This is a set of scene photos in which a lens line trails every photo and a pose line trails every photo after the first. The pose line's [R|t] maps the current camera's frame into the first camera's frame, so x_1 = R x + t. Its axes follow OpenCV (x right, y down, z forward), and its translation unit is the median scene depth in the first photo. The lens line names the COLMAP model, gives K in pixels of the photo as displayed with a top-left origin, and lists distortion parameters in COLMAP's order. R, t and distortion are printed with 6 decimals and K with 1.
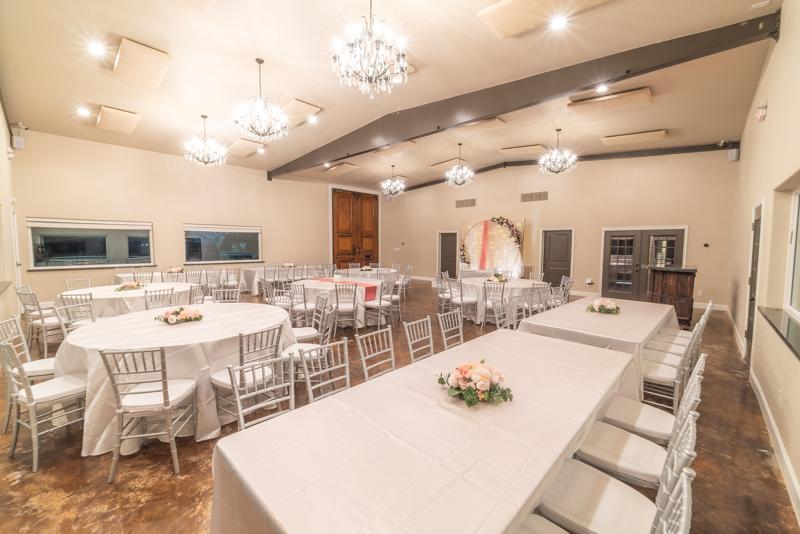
lens RADIAL K [[330.6, 0, 400.5], [0, 330.6, 250.5], [0, 0, 1]] dist [0.009645, -0.000289]
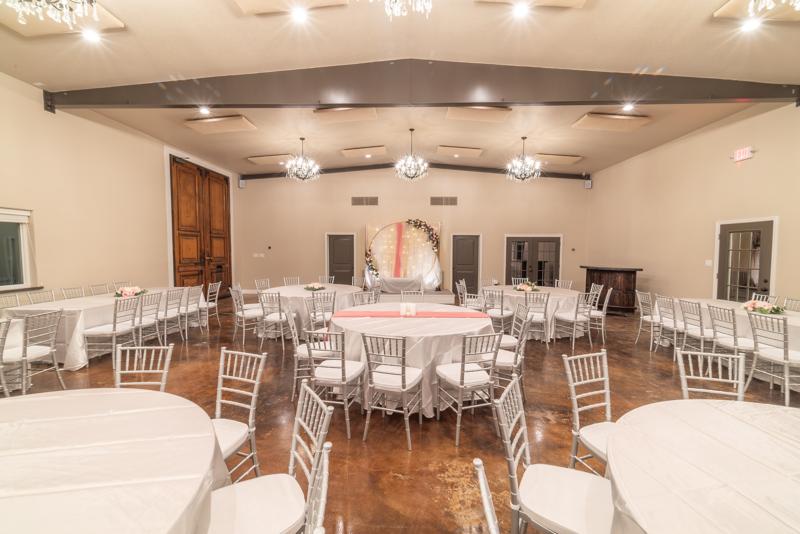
lens RADIAL K [[326.9, 0, 400.0], [0, 326.9, 267.0], [0, 0, 1]] dist [0.000226, 0.000114]
pose [[0.754899, -0.039234, 0.654667, -0.333661], [0.010426, 0.998801, 0.047835, -0.011944], [-0.655758, -0.029285, 0.754403, 0.327574]]
